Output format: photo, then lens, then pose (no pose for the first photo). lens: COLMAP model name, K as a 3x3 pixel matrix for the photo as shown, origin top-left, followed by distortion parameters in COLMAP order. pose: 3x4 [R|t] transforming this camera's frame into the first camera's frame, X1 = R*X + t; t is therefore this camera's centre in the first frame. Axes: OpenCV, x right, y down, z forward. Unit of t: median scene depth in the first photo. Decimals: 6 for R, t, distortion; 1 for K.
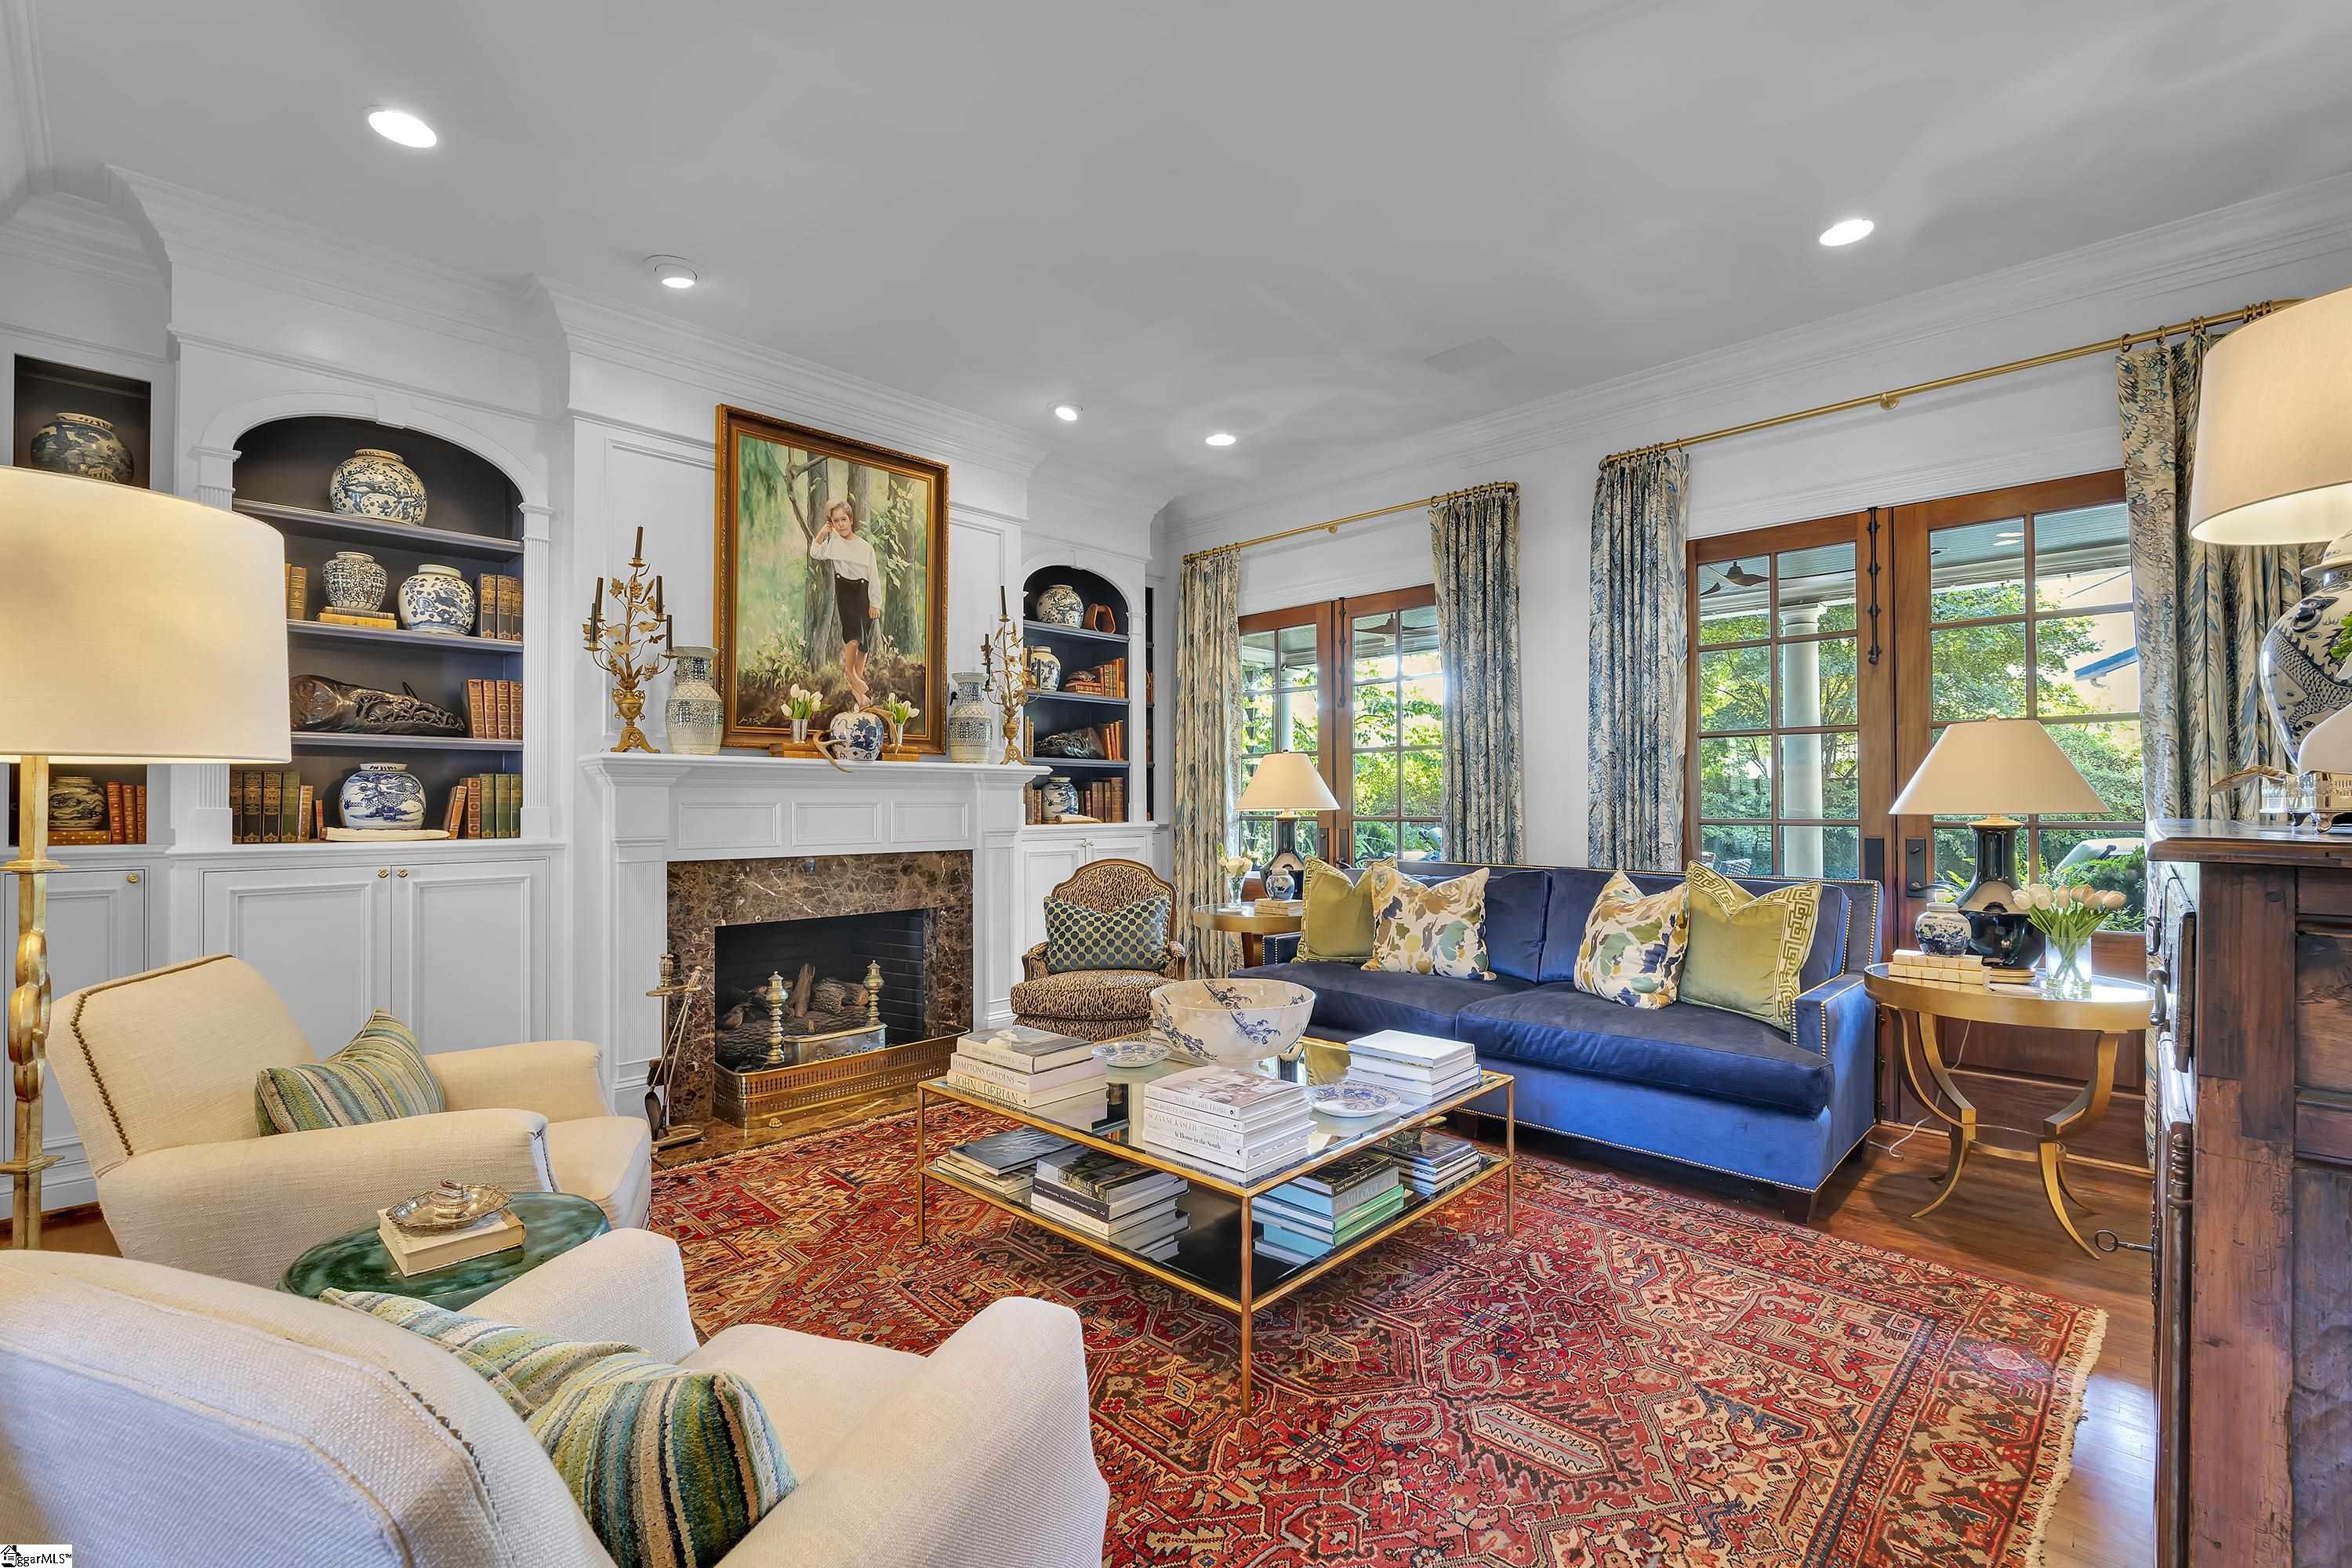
lens RADIAL K [[1022.4, 0, 1169.9], [0, 1022.4, 793.3], [0, 0, 1]] dist [-0.008739, 0.001463]
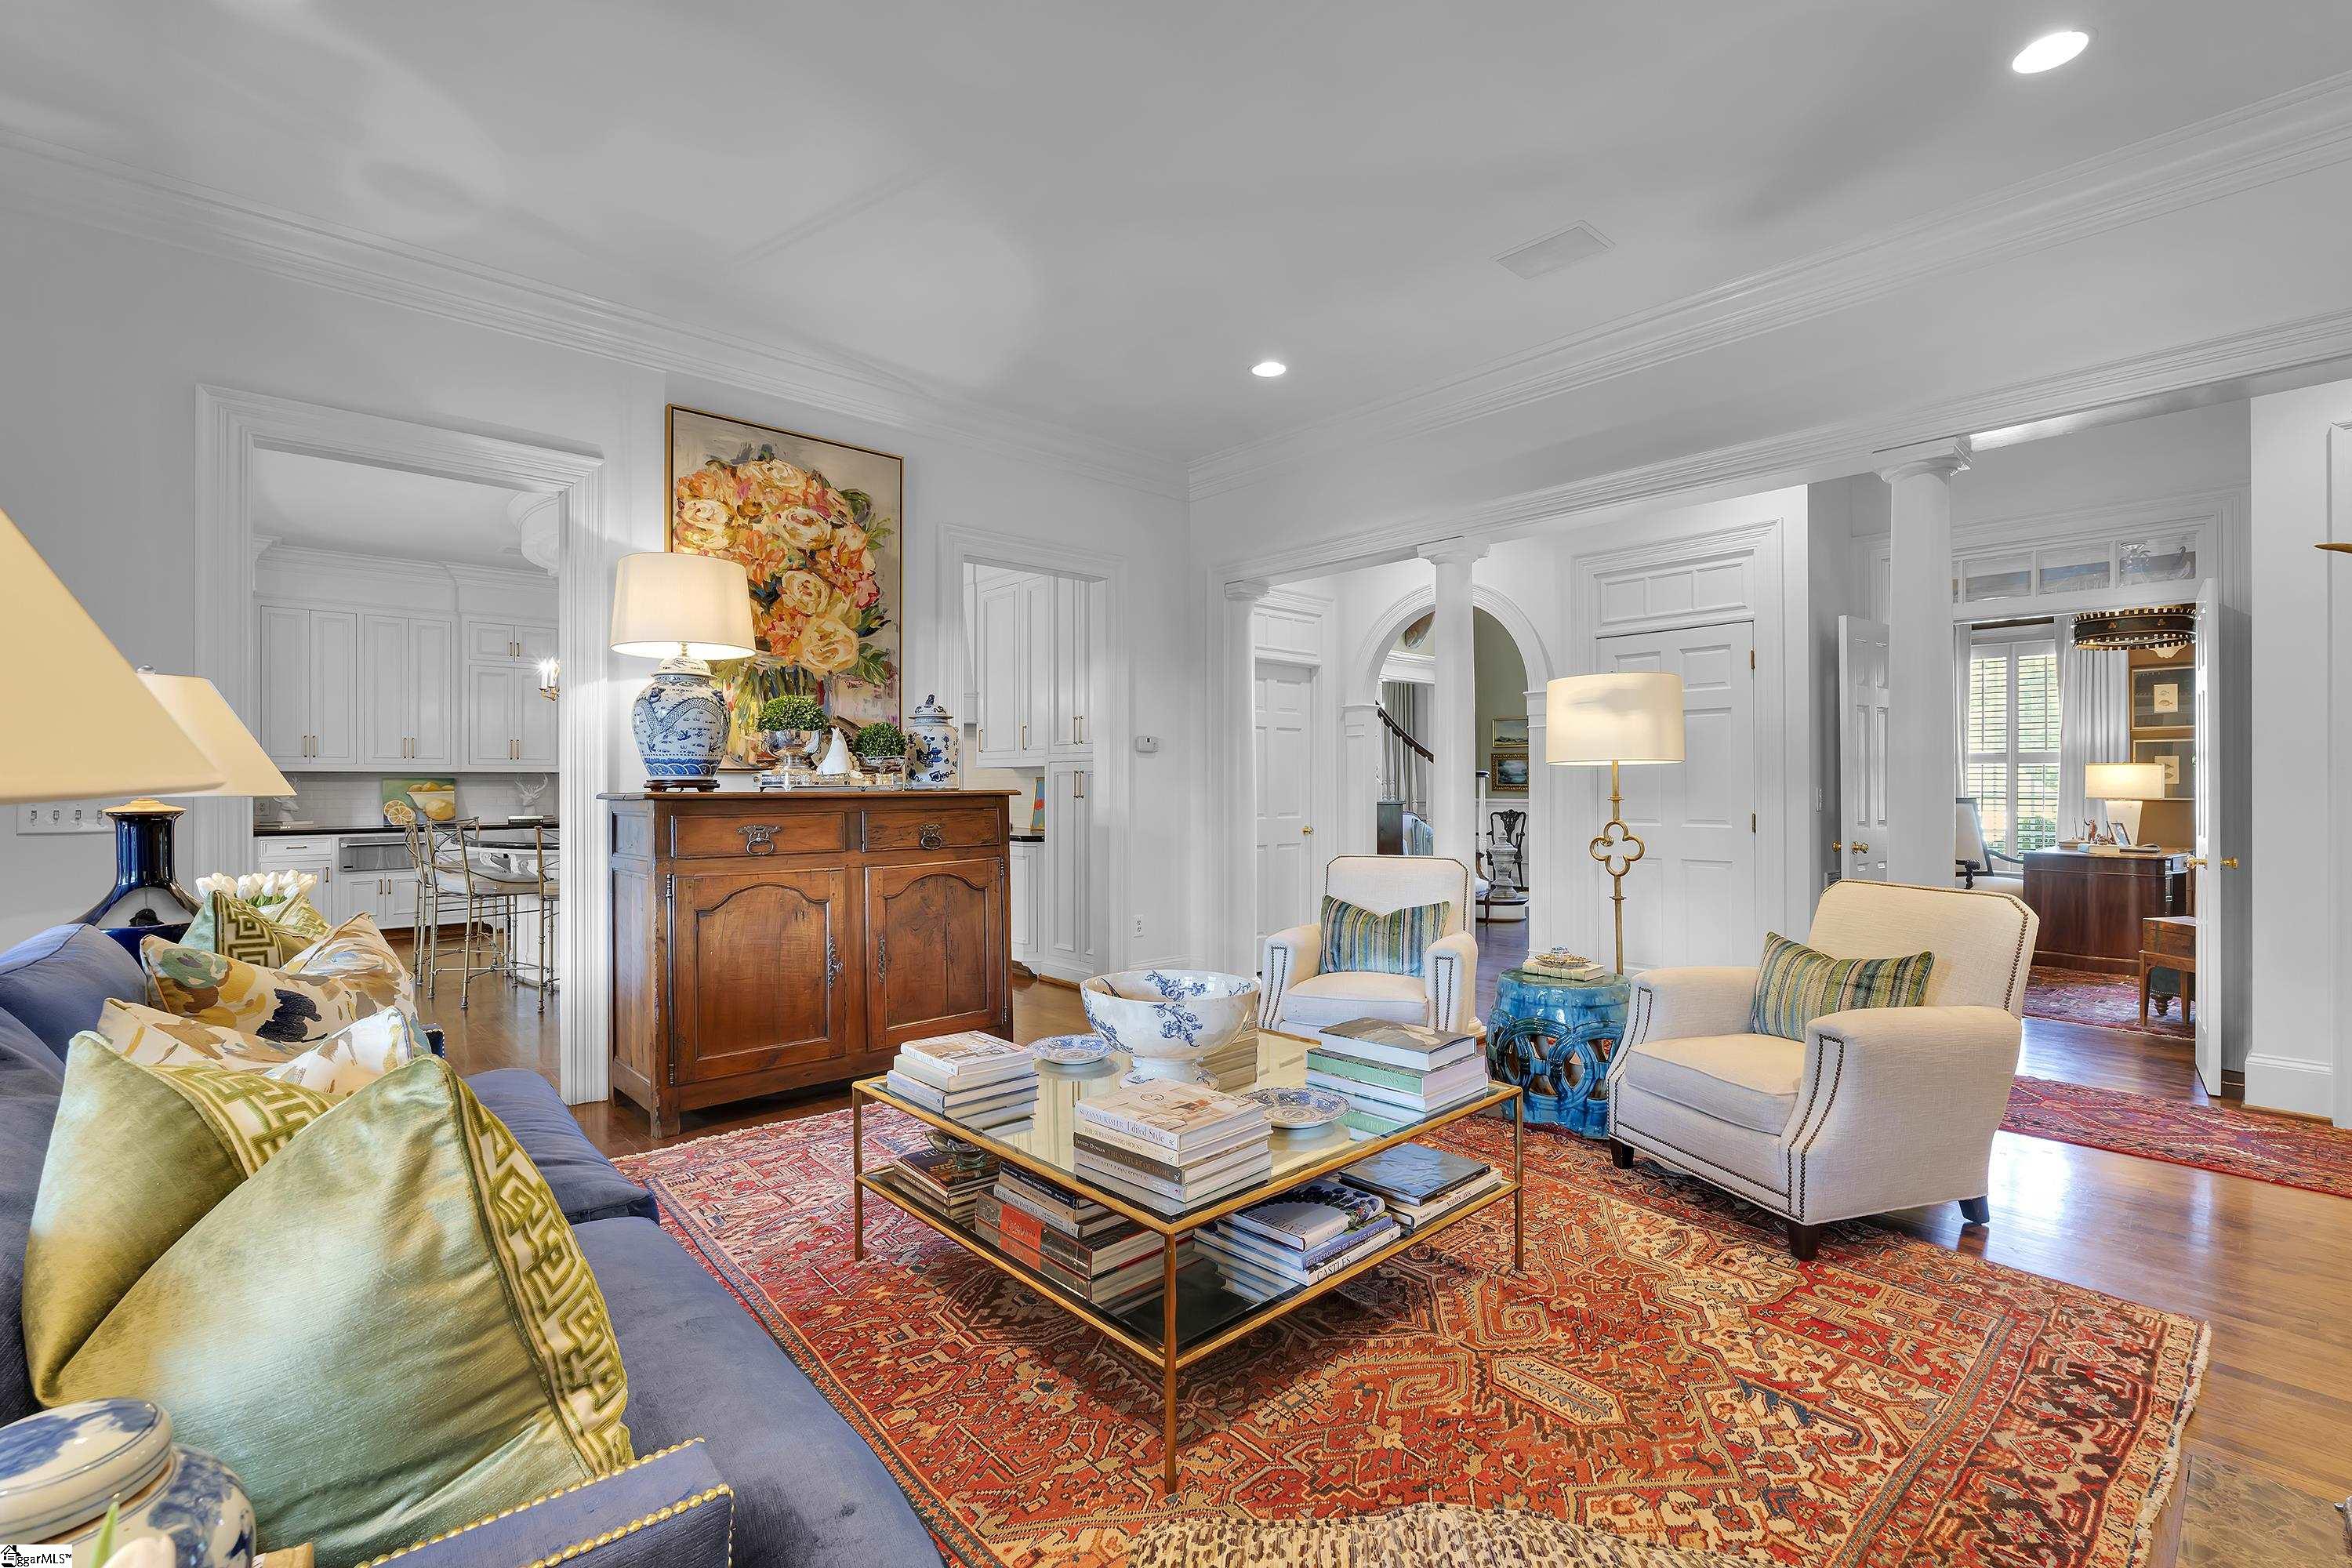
lens RADIAL K [[1022.4, 0, 1176.4], [0, 1022.4, 785.5], [0, 0, 1]] dist [-0.008739, 0.001463]
pose [[-0.998347, 0.006865, 0.057066, 0.000492], [0.006325, 0.999934, -0.009643, 0.018153], [-0.057128, -0.009266, -0.998324, 1.275646]]
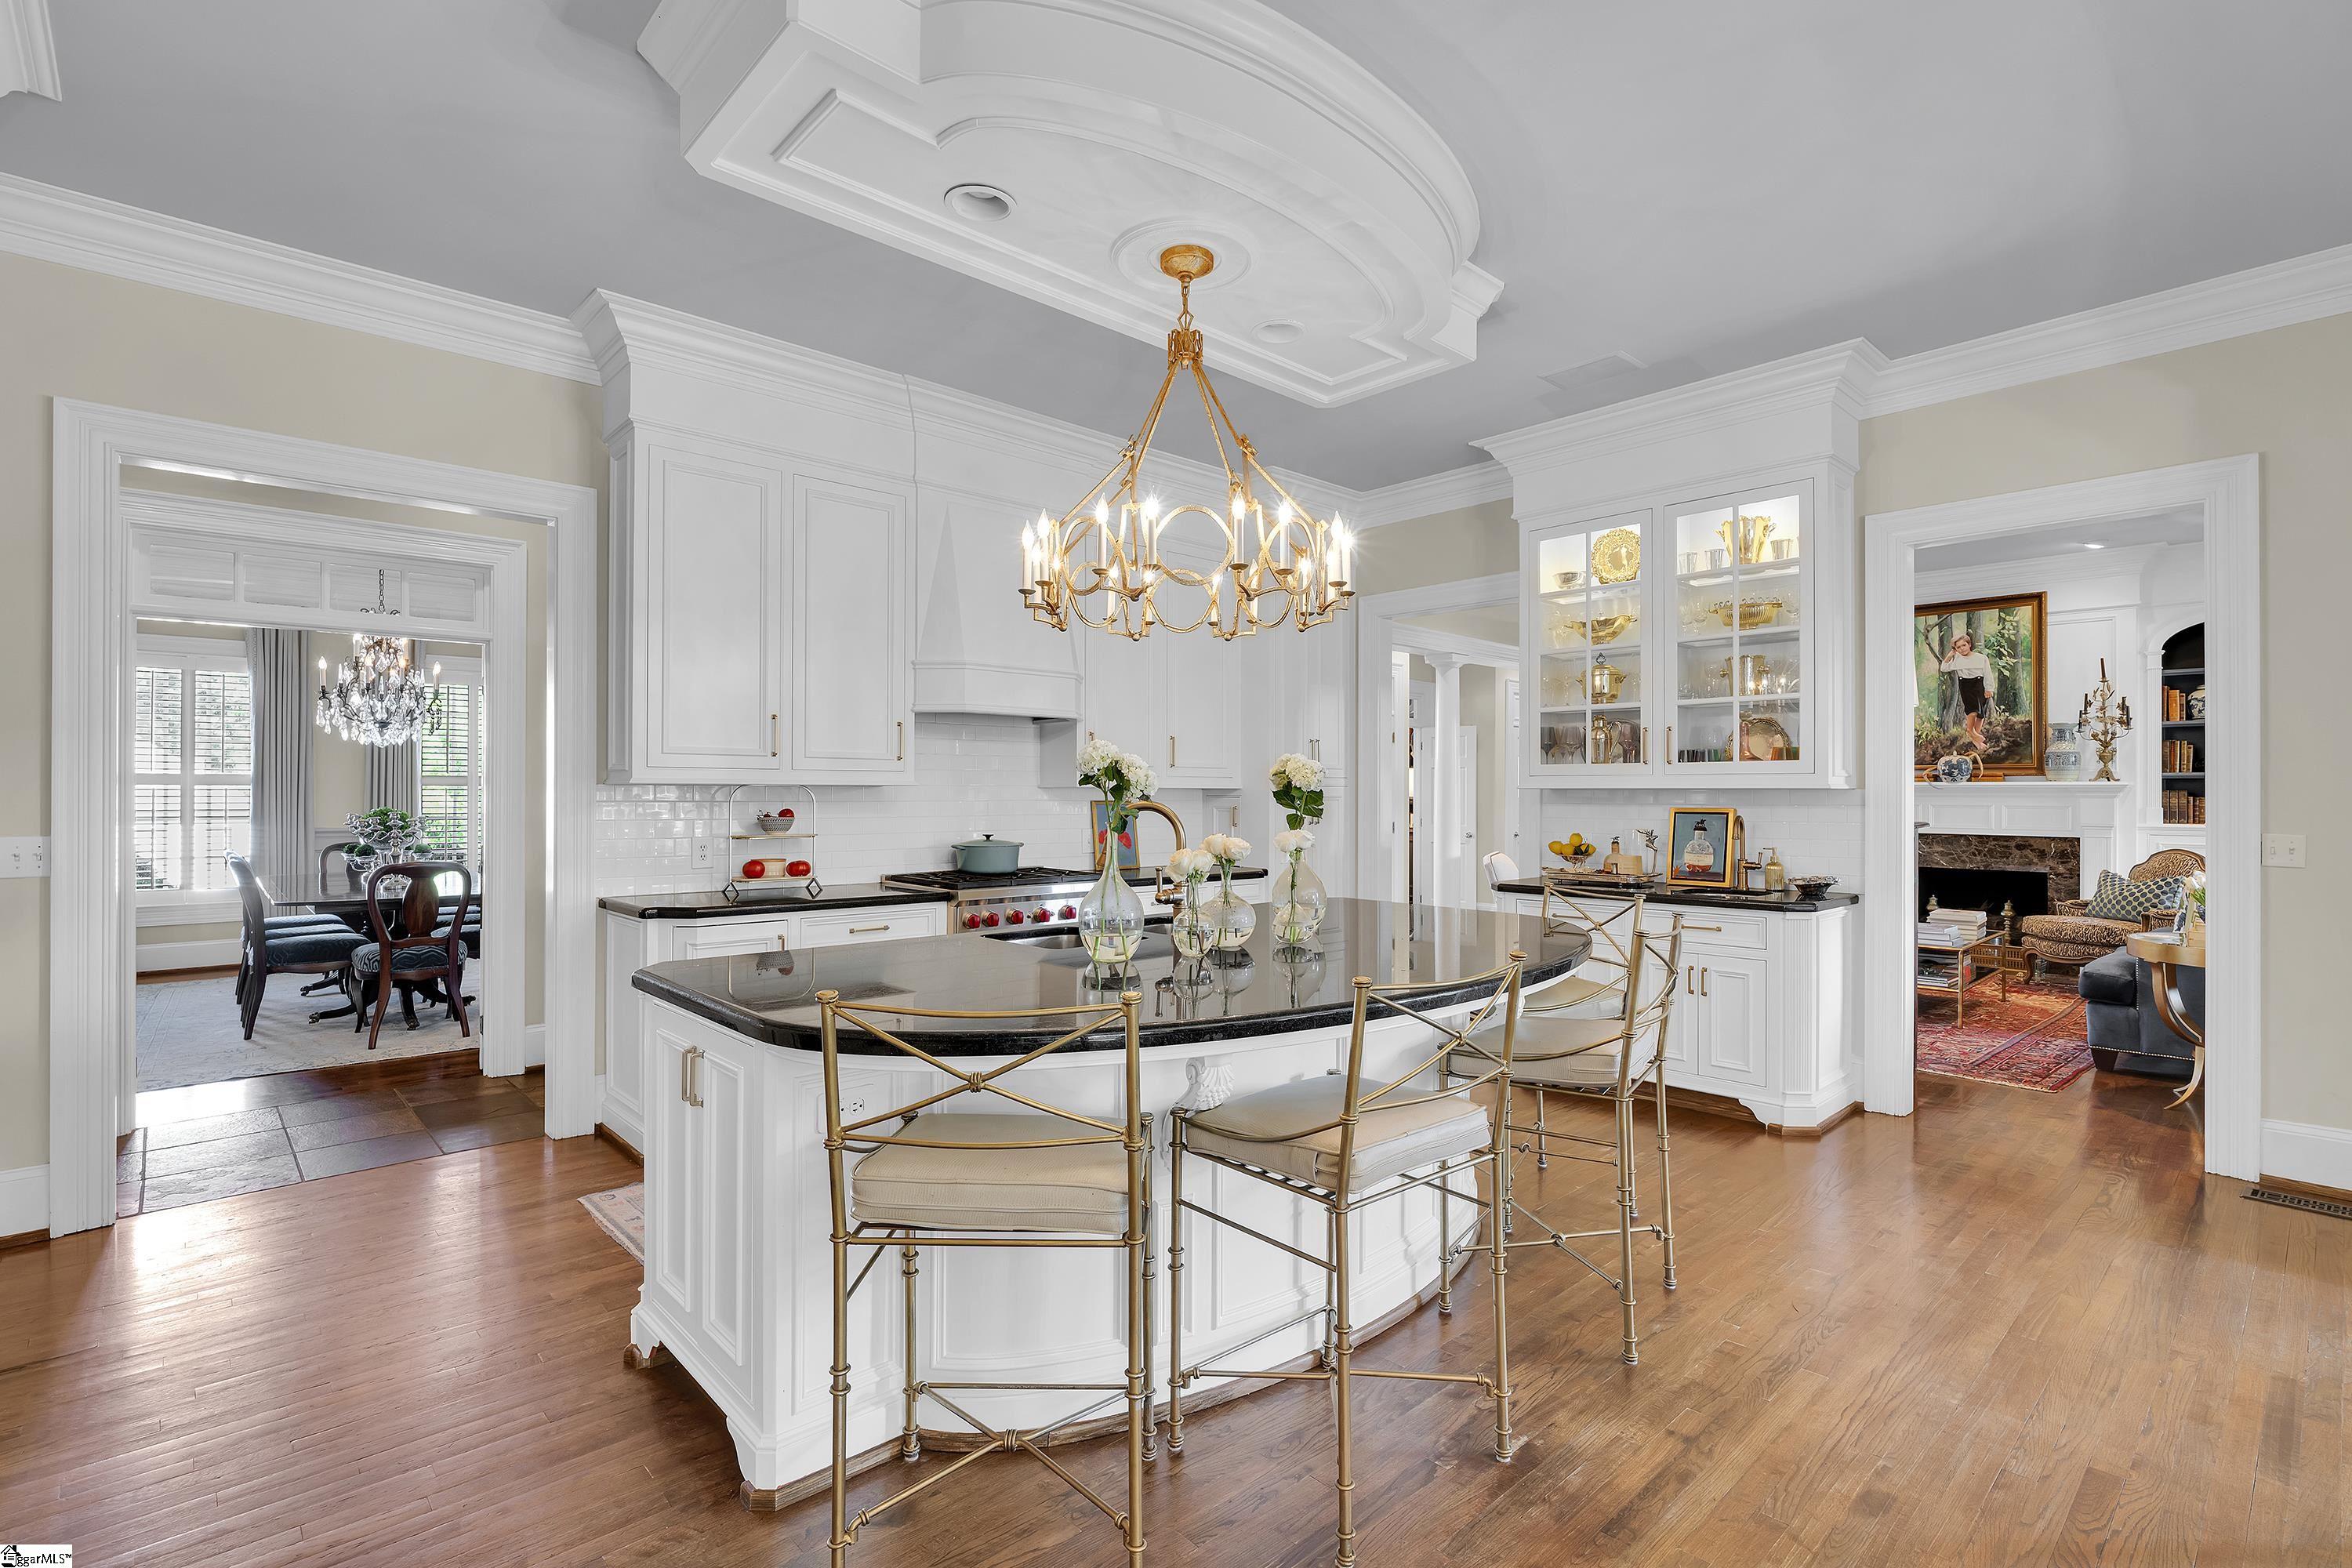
lens RADIAL K [[1084.7, 0, 1175.5], [0, 1084.7, 789.2], [0, 0, 1]] dist [-0.002530, -0.000335]
pose [[-0.060130, -0.001571, -0.998189, 1.714367], [0.006271, 0.999978, -0.001951, -0.024903], [0.998171, -0.006377, -0.060119, -0.266186]]
